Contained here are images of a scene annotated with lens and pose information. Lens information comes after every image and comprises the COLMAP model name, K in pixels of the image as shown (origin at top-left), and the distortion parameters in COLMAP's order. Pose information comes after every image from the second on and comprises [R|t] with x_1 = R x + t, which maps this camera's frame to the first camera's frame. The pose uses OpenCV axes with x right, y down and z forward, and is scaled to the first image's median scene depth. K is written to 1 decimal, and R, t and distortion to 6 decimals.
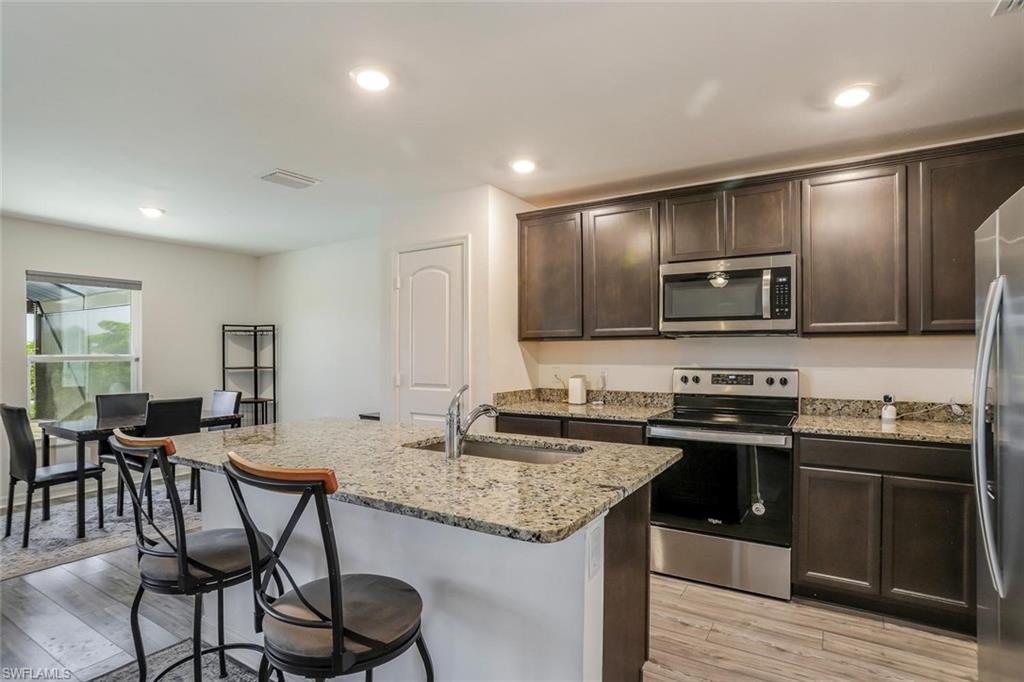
lens RADIAL K [[521.1, 0, 509.5], [0, 521.1, 348.5], [0, 0, 1]] dist [-0.059248, 0.033212]
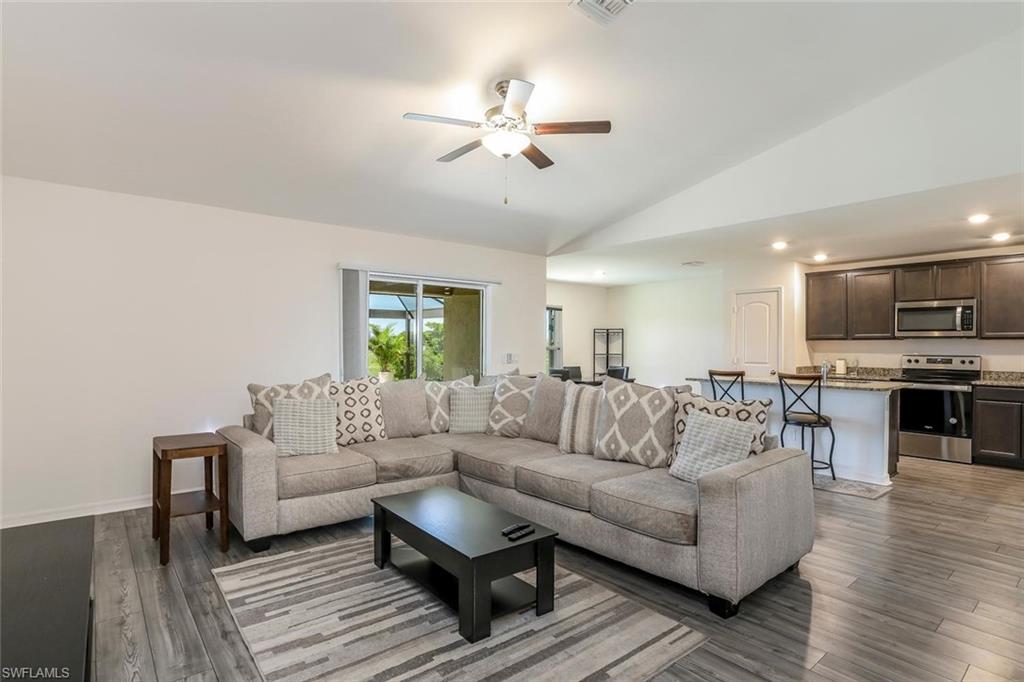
lens RADIAL K [[526.0, 0, 508.6], [0, 526.0, 342.4], [0, 0, 1]] dist [-0.057051, 0.035300]
pose [[0.951273, 0.004418, -0.308319, -0.465153], [-0.003981, 0.999990, 0.002046, -0.006531], [0.308325, -0.000718, 0.951281, -1.214108]]
